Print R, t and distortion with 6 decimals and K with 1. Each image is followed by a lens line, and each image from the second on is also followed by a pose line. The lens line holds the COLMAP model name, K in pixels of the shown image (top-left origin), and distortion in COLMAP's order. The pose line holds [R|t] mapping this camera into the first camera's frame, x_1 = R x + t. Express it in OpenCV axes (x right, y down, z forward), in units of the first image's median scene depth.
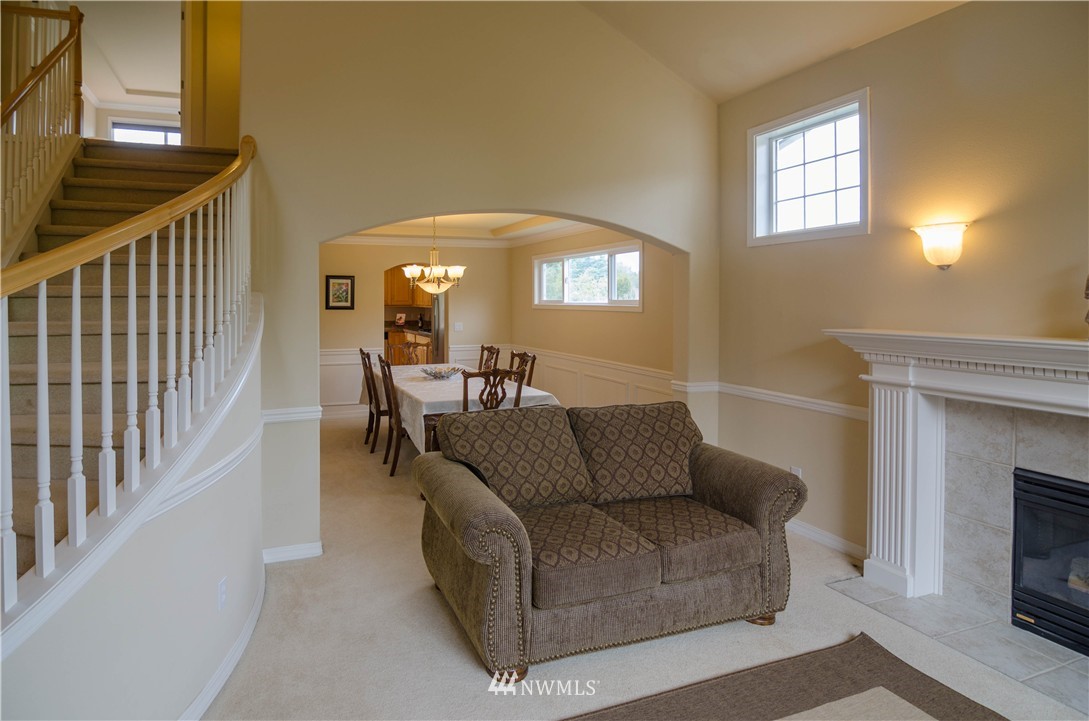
lens RADIAL K [[562.9, 0, 546.8], [0, 562.9, 327.9], [0, 0, 1]] dist [-0.001839, -0.001243]
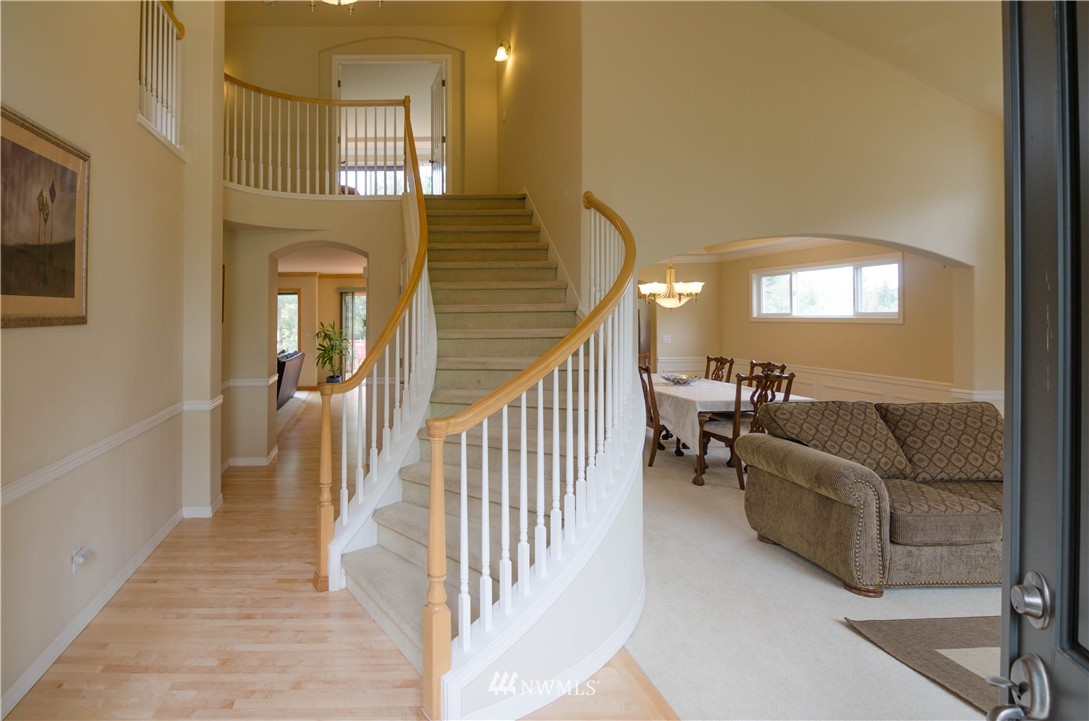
lens RADIAL K [[562.9, 0, 546.8], [0, 562.9, 327.9], [0, 0, 1]] dist [-0.001839, -0.001243]
pose [[0.948217, -0.000235, -0.317622, -0.168313], [-0.007624, 0.999695, -0.023501, 0.012004], [0.317530, 0.024705, 0.947926, -0.239196]]
